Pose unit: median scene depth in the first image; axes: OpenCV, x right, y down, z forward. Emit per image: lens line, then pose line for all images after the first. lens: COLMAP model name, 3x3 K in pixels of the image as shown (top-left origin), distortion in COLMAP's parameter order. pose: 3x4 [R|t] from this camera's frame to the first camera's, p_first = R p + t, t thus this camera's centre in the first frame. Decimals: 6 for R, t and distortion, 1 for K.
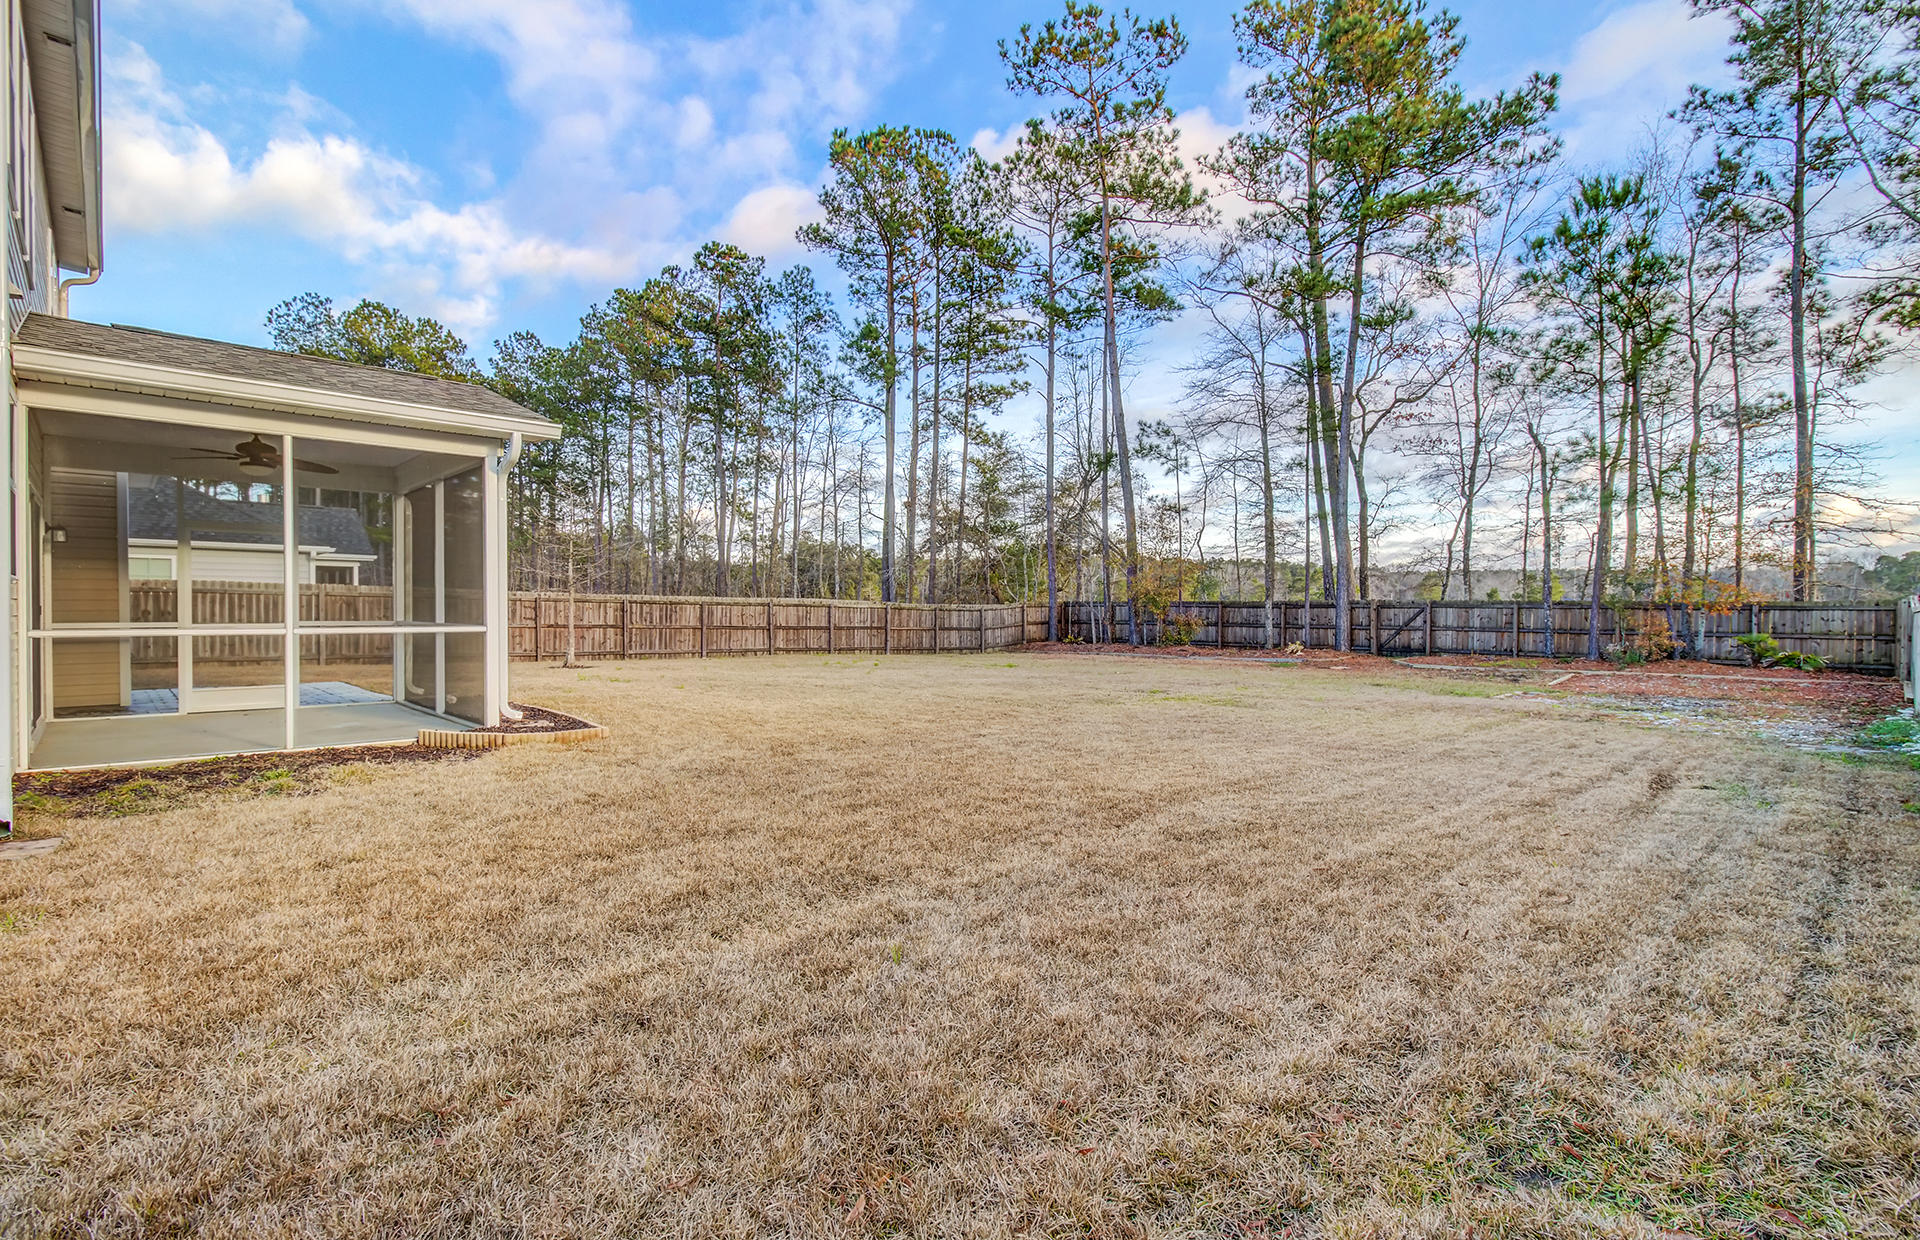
lens RADIAL K [[879.4, 0, 960.0], [0, 879.4, 620.0], [0, 0, 1]] dist [0.000698, 0.000545]
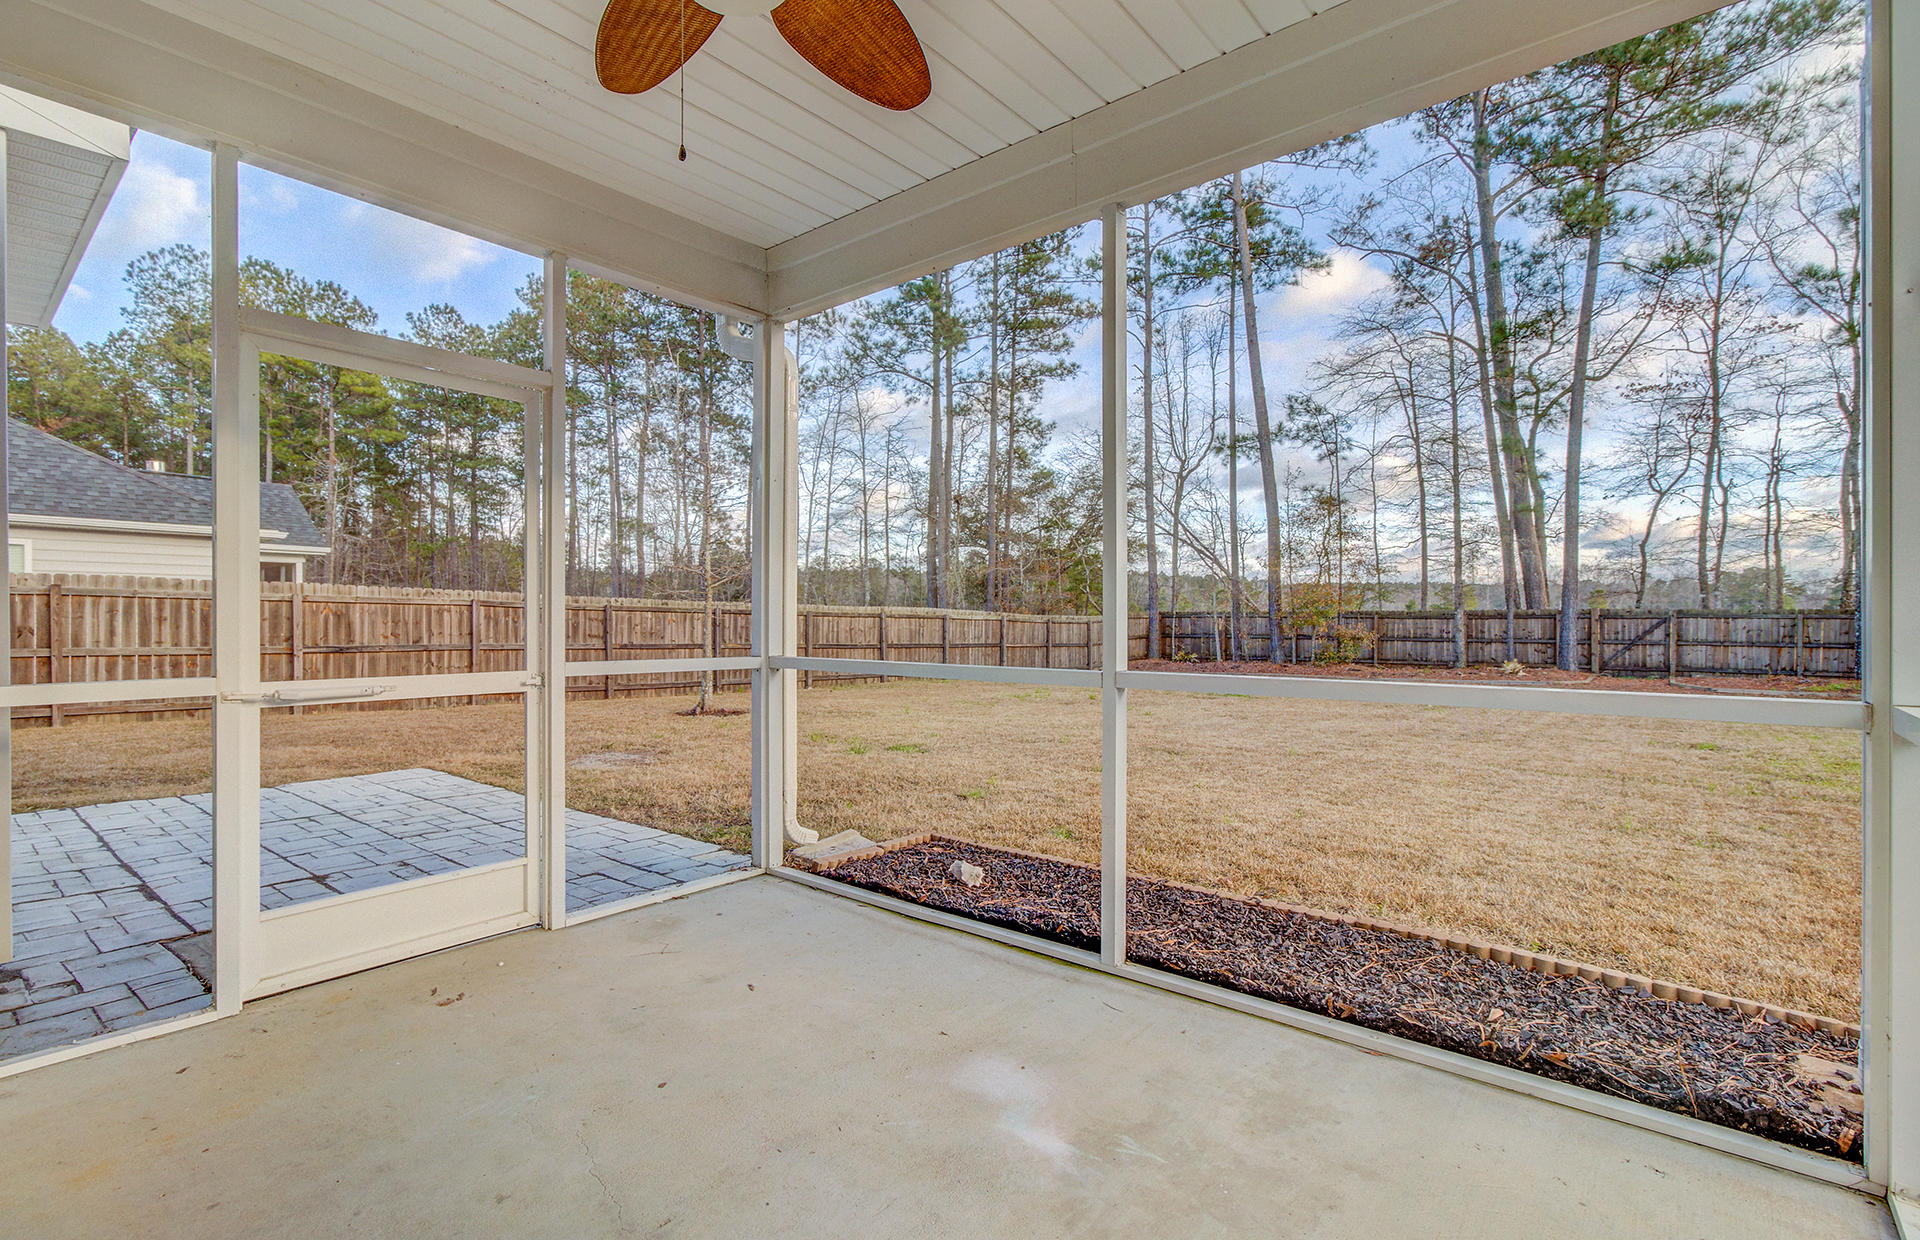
lens RADIAL K [[883.4, 0, 960.0], [0, 883.4, 620.0], [0, 0, 1]] dist [-0.000241, -0.000836]
pose [[0.994575, -0.001991, 0.104003, -0.205733], [0.003381, 0.999907, -0.013186, -0.003196], [-0.103967, 0.013466, 0.994490, 0.211643]]
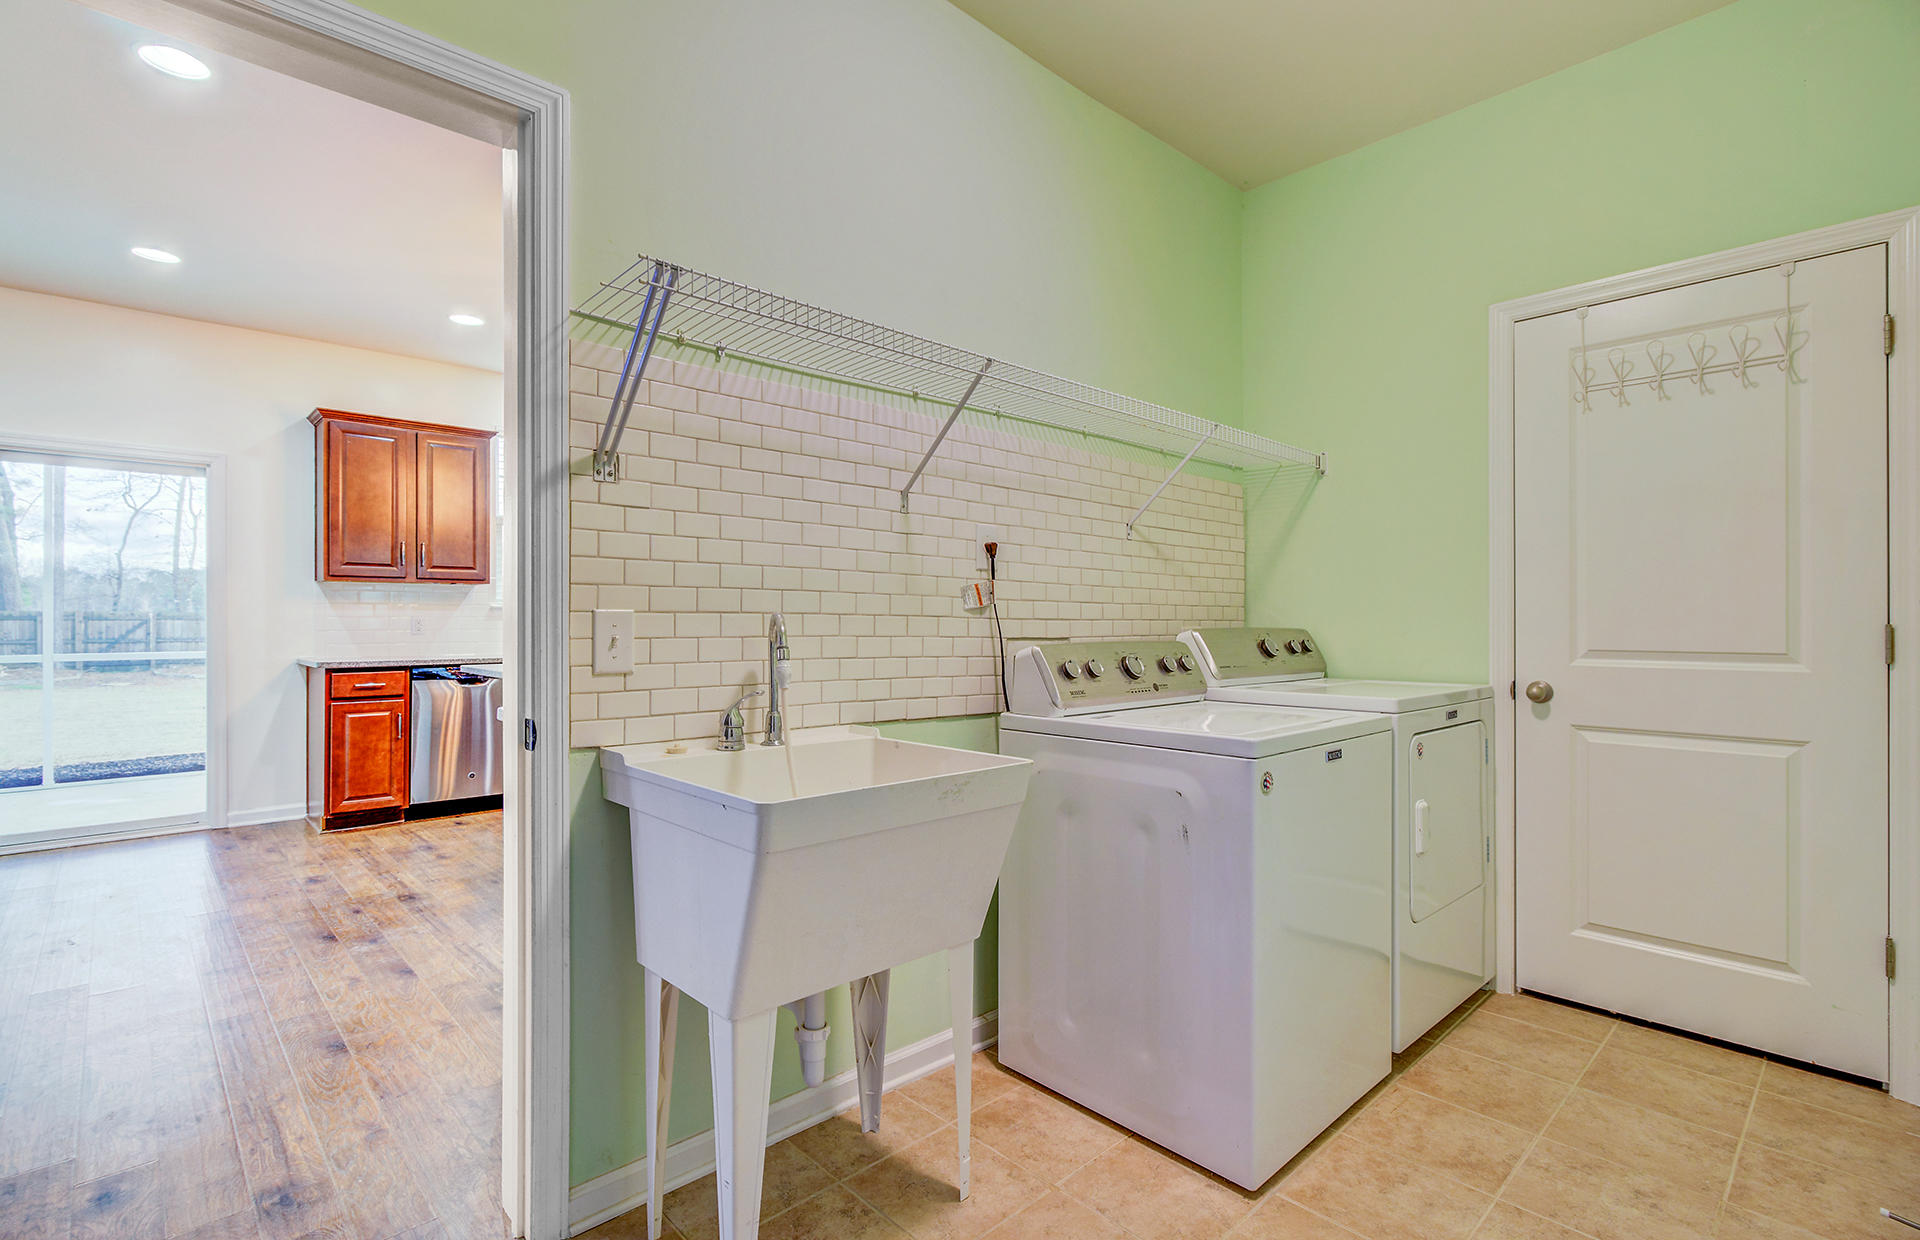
lens RADIAL K [[883.4, 0, 960.0], [0, 883.4, 620.0], [0, 0, 1]] dist [-0.000241, -0.000836]
pose [[0.011072, -0.003827, 0.999931, -0.412567], [0.009670, 0.999946, 0.003720, -0.007725], [-0.999892, 0.009629, 0.011109, 0.065604]]
